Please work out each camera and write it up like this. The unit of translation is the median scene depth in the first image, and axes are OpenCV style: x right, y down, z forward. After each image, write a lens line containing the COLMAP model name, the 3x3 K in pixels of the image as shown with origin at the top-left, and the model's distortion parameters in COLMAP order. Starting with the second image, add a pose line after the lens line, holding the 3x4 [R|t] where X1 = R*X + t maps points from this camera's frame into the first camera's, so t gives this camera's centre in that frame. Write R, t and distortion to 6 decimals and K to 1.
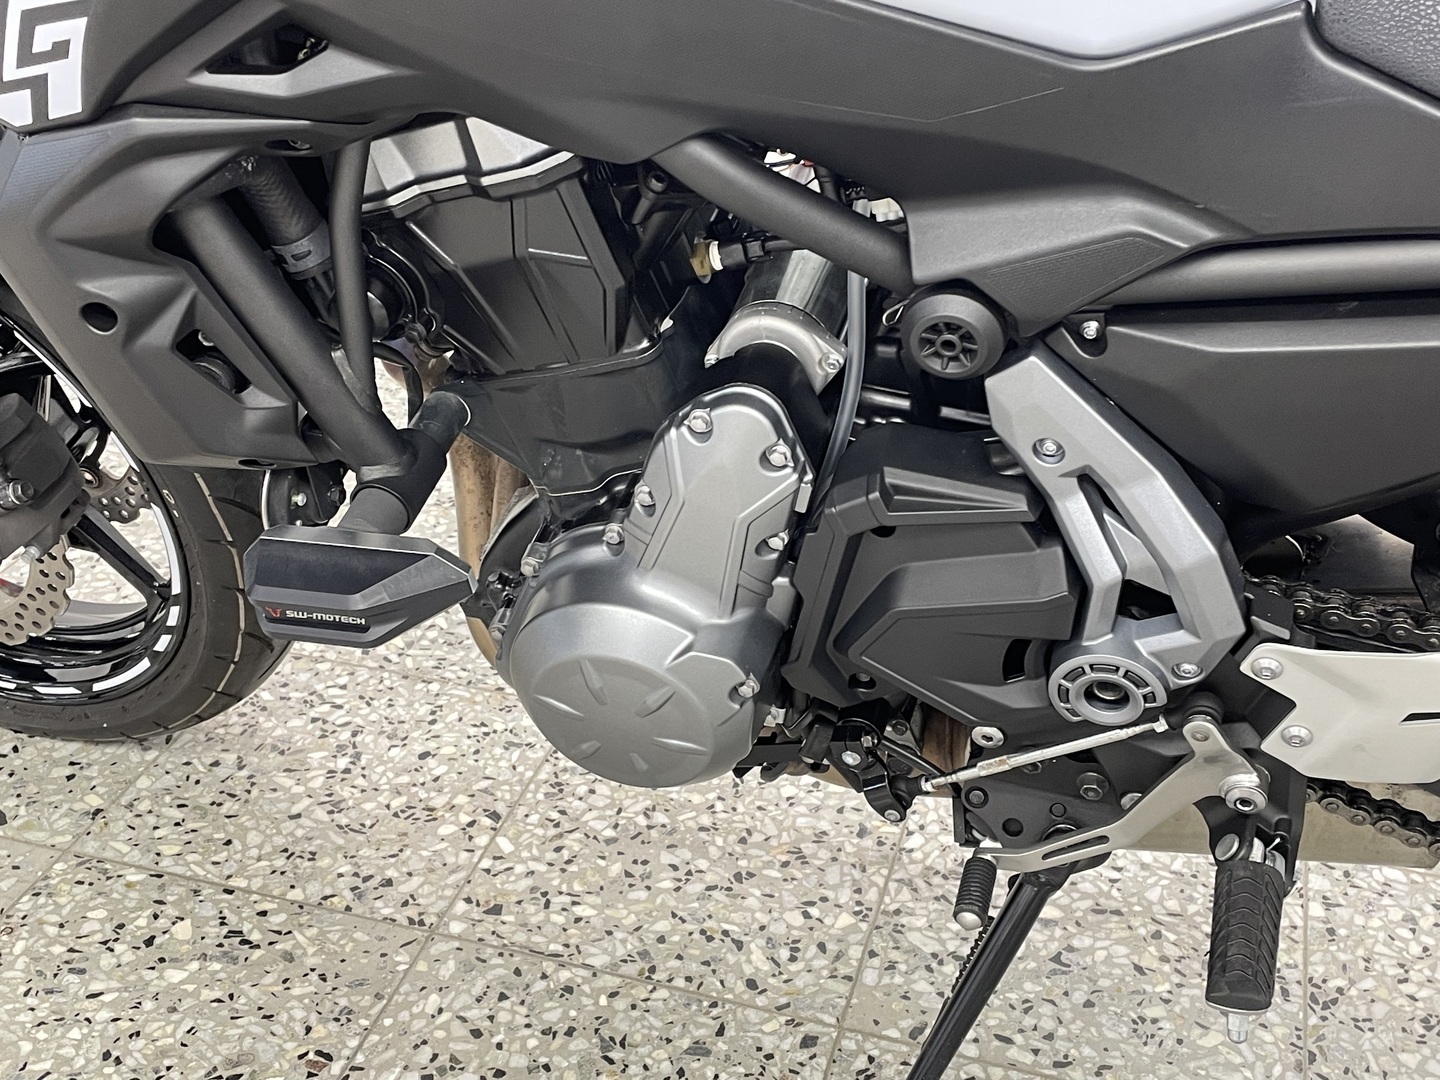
lens RADIAL K [[1771.8, 0, 696.4], [0, 1771.8, 553.2], [0, 0, 1]] dist [0.073456, 0.000000]
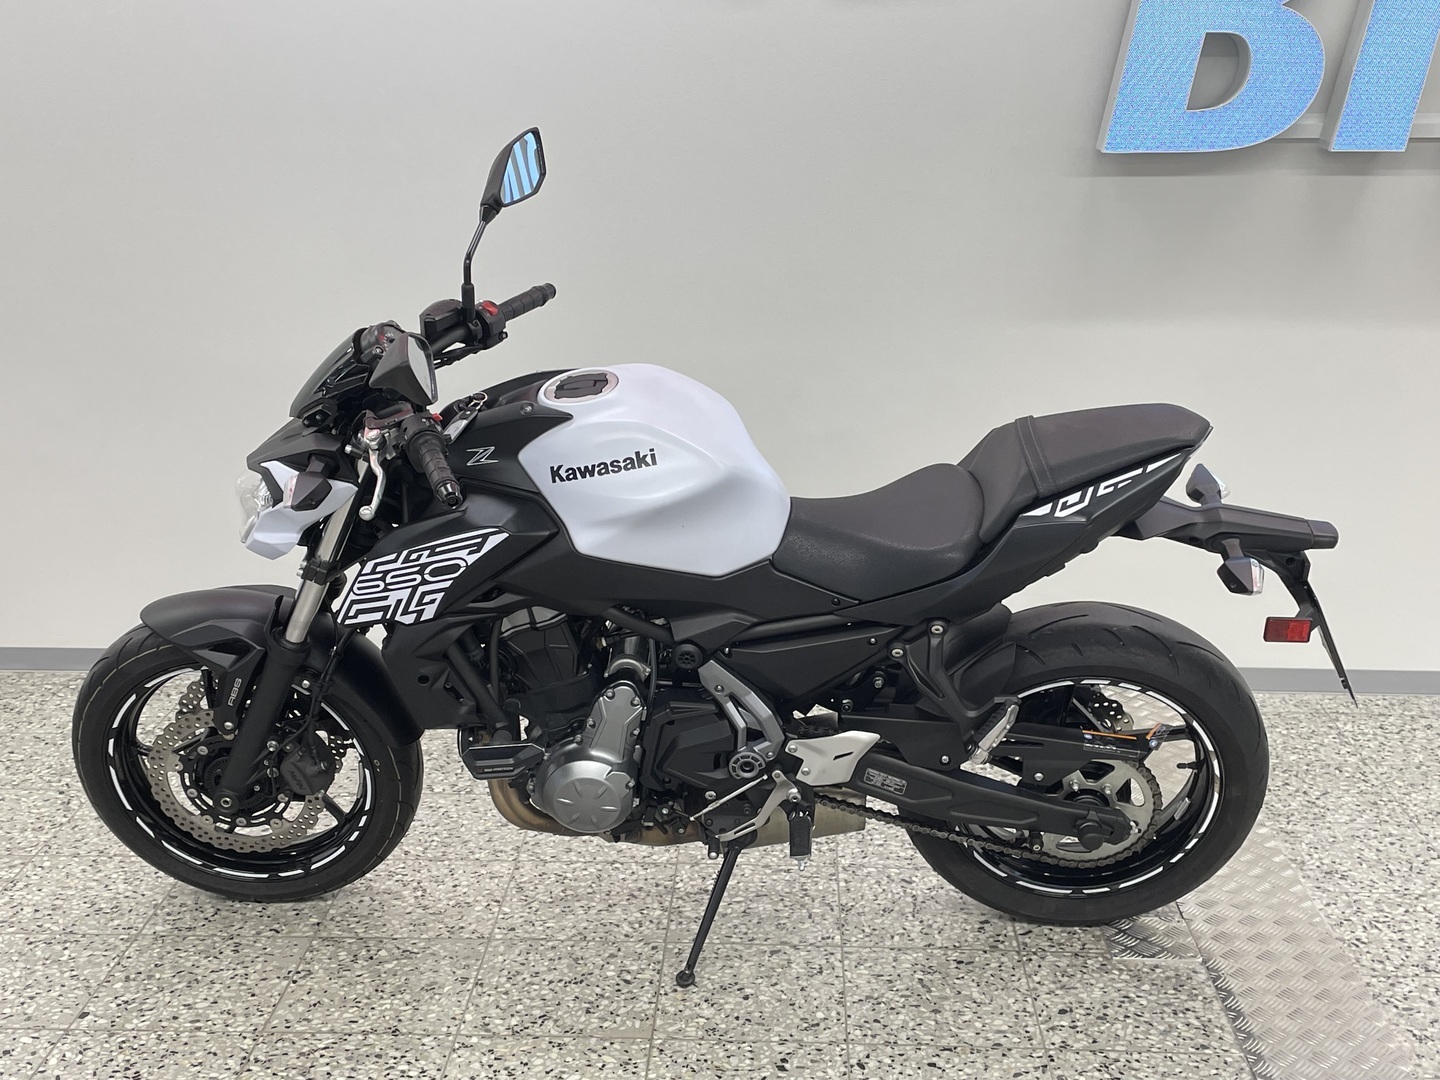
lens RADIAL K [[1771.8, 0, 734.8], [0, 1771.8, 542.9], [0, 0, 1]] dist [0.073456, 0.000000]
pose [[0.965670, -0.086034, 0.245110, -0.368795], [0.141281, 0.965752, -0.217631, 0.265647], [-0.217992, 0.244789, 0.944753, -1.441966]]
